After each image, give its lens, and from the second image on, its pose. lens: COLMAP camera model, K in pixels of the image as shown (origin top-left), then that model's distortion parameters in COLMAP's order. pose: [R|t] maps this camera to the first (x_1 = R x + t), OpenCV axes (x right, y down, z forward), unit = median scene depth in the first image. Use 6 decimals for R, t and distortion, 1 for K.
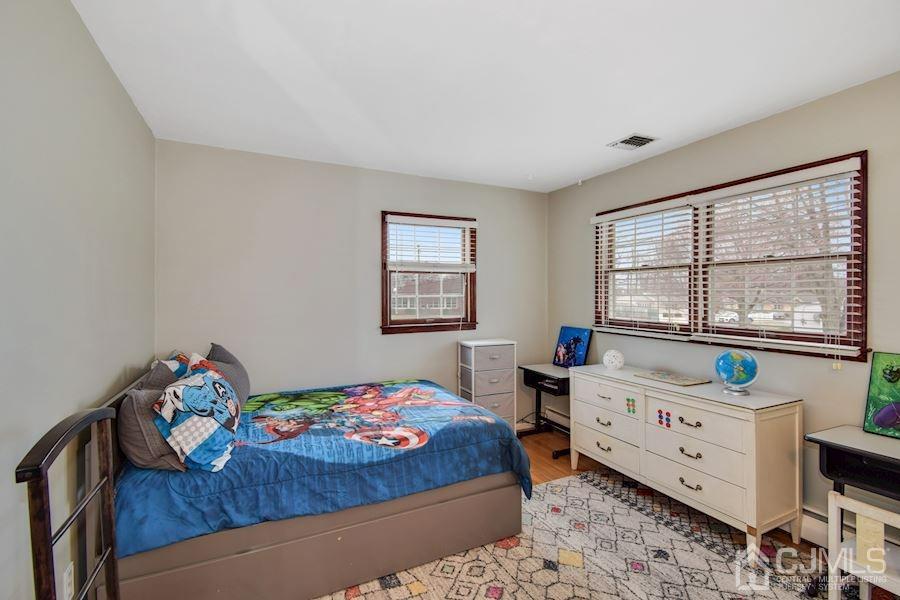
lens RADIAL K [[399.7, 0, 450.0], [0, 399.7, 300.0], [0, 0, 1]] dist [0.003098, 0.000125]
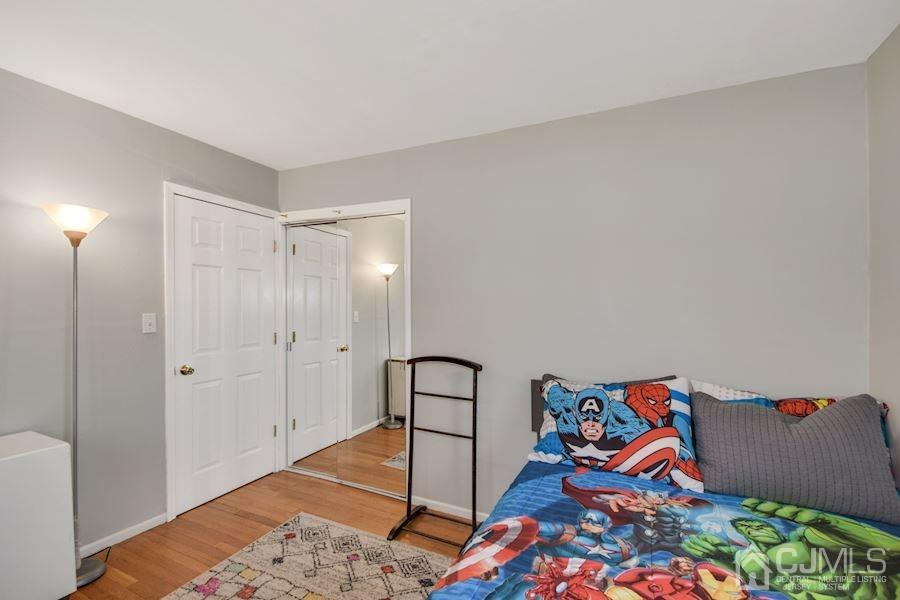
lens RADIAL K [[399.7, 0, 450.0], [0, 399.7, 300.0], [0, 0, 1]] dist [0.003098, 0.000125]
pose [[-0.781129, -0.009513, -0.624297, 0.231955], [-0.010666, 0.999941, -0.001892, -0.015848], [0.624278, 0.005181, -0.781185, 1.320429]]
